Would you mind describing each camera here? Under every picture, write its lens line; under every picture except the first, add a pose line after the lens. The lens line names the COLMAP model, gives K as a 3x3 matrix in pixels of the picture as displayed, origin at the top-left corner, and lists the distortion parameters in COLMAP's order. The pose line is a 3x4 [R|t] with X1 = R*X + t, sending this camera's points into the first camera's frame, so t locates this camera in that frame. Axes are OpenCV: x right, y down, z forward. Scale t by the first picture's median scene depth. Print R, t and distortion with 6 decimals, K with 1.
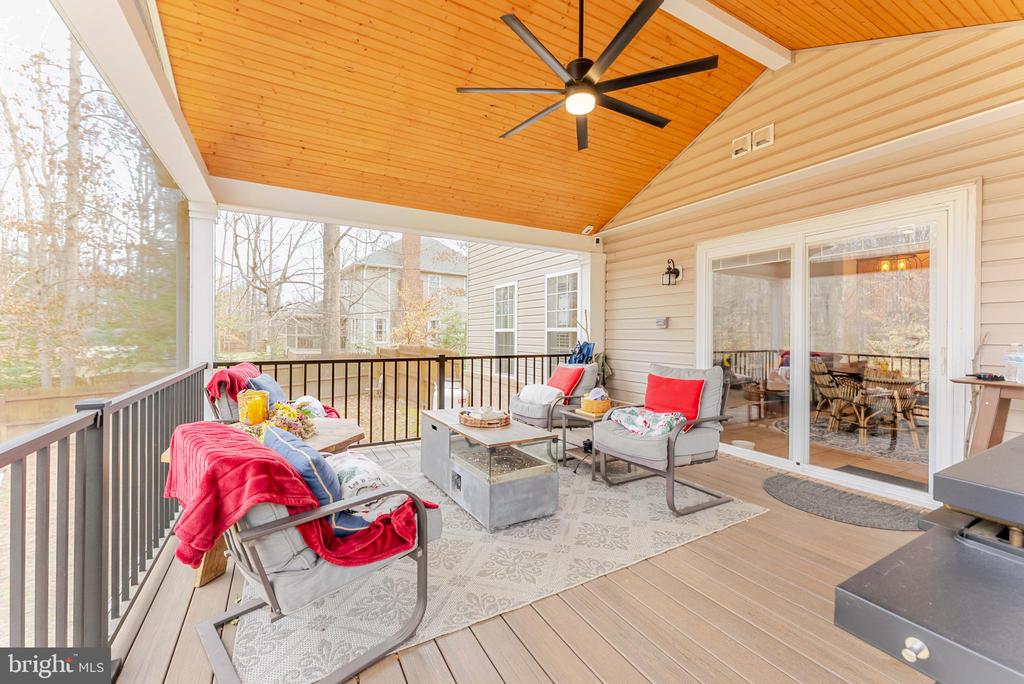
lens RADIAL K [[414.1, 0, 512.0], [0, 414.1, 342.0], [0, 0, 1]] dist [-0.000828, -0.000061]
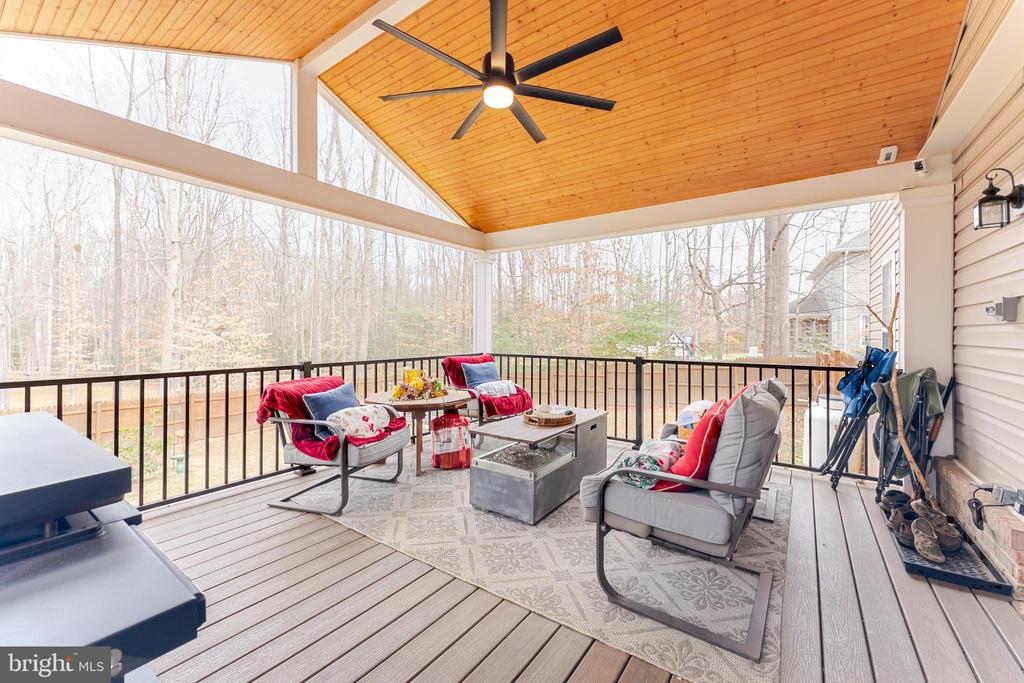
lens RADIAL K [[413.2, 0, 510.3], [0, 413.2, 339.1], [0, 0, 1]] dist [0.001235, 0.000068]
pose [[0.425078, 0.007008, -0.905130, 0.598555], [-0.019417, 0.999811, -0.001378, -0.003275], [0.904948, 0.018161, 0.425133, 0.351178]]
